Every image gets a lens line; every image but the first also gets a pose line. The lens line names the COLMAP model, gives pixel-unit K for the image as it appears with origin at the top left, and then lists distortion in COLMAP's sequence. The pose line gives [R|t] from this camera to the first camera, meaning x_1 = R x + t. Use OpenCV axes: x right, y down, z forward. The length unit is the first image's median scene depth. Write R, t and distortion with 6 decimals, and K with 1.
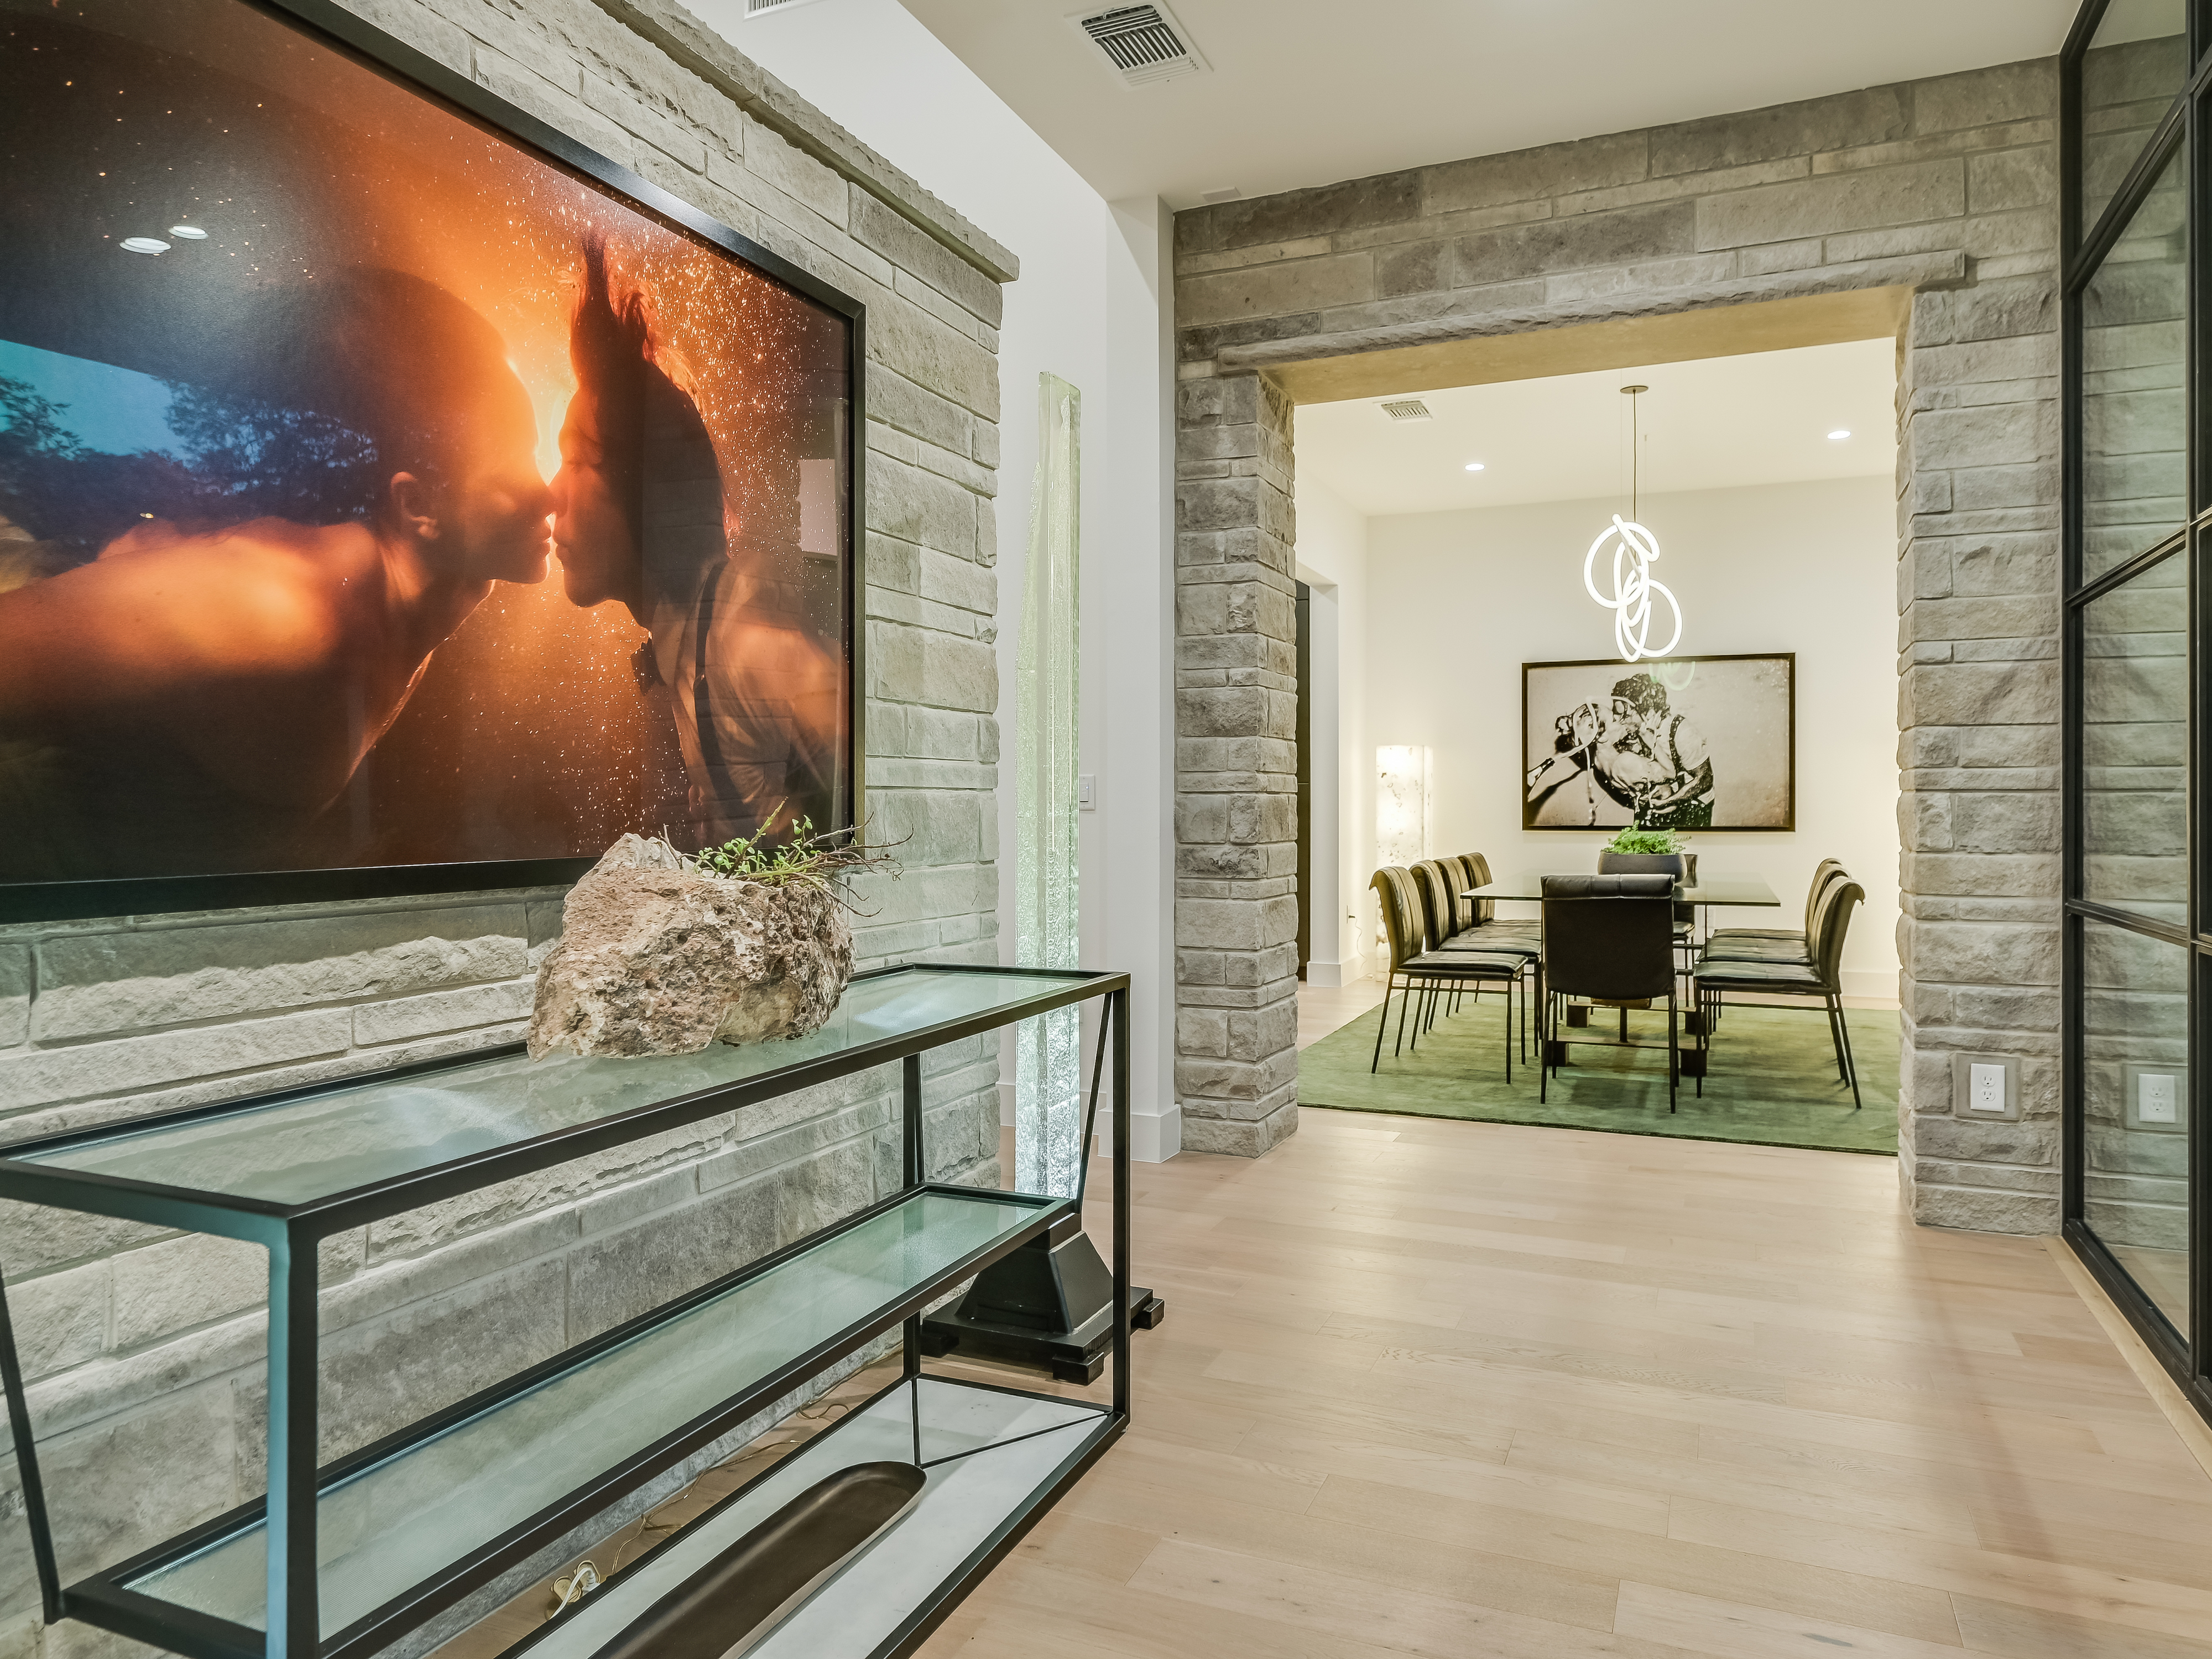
lens RADIAL K [[1428.8, 0, 1171.9], [0, 1428.8, 791.7], [0, 0, 1]] dist [-0.000498, 0.002740]
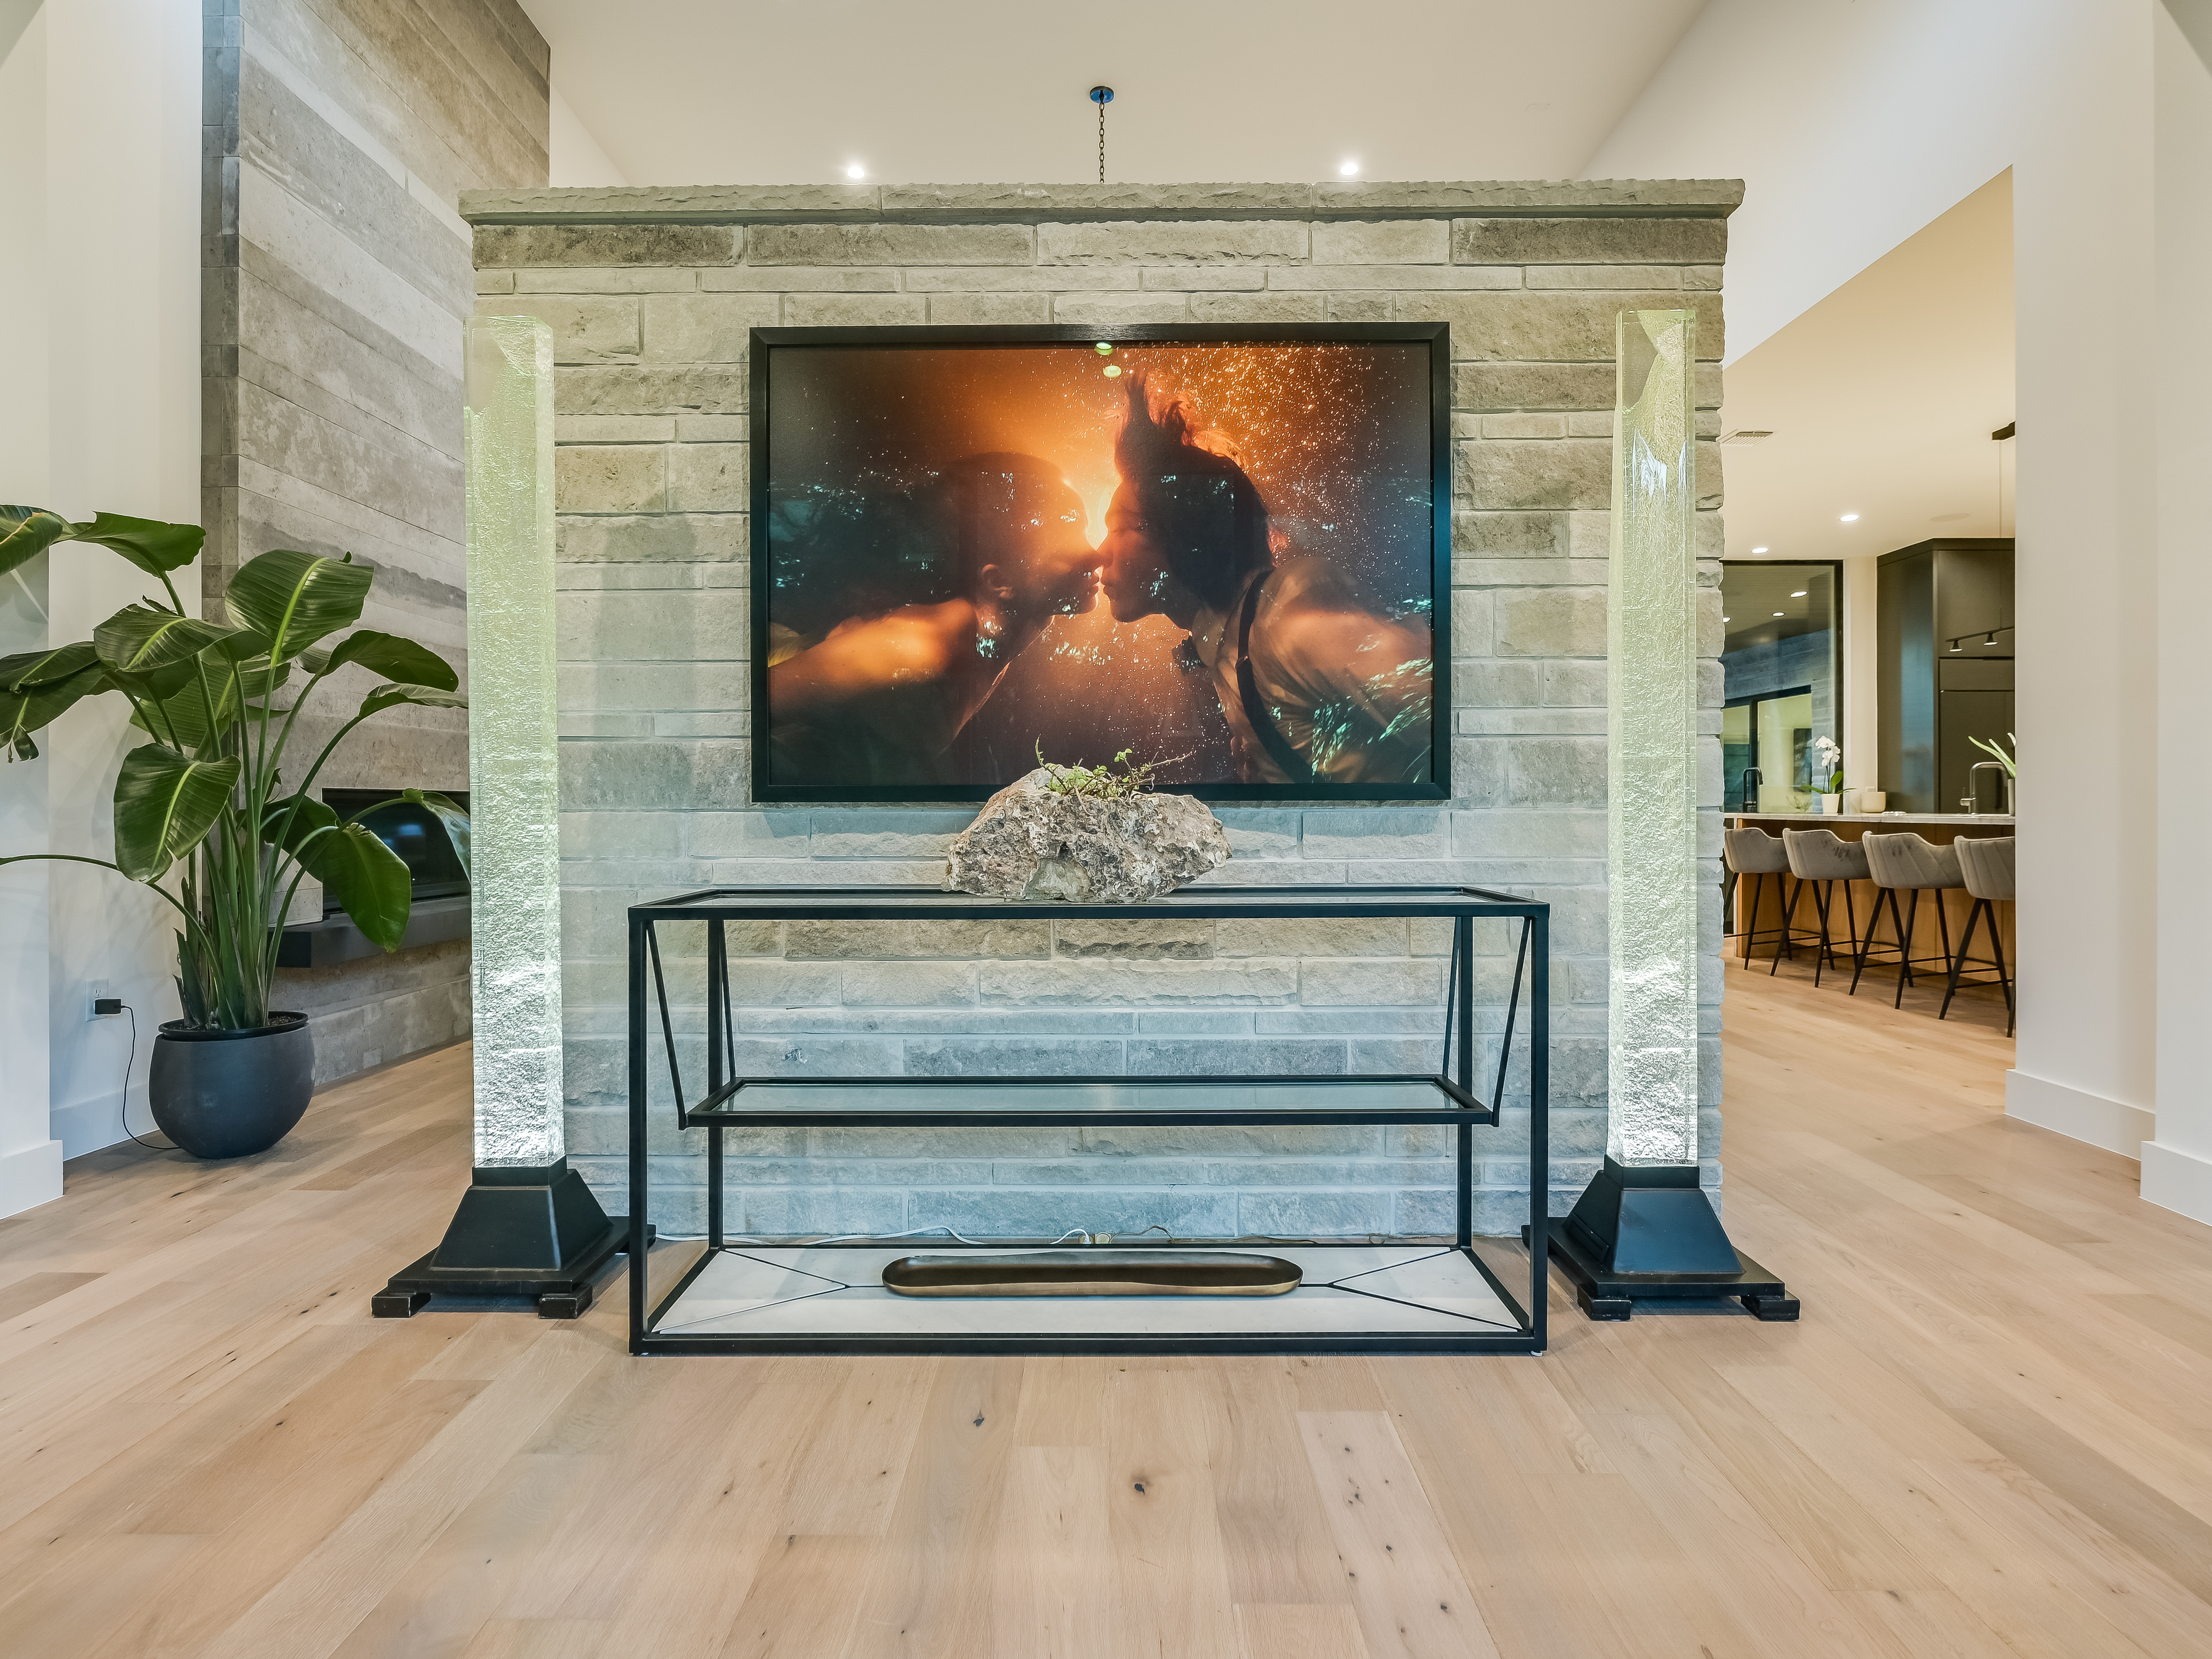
lens RADIAL K [[1226.0, 0, 1131.1], [0, 1226.0, 800.2], [0, 0, 1]] dist [-0.005115, 0.000754]
pose [[0.376808, -0.005610, -0.926274, 0.750015], [0.011478, 0.999933, -0.001387, 0.059337], [0.926220, -0.010109, 0.376847, 0.464792]]
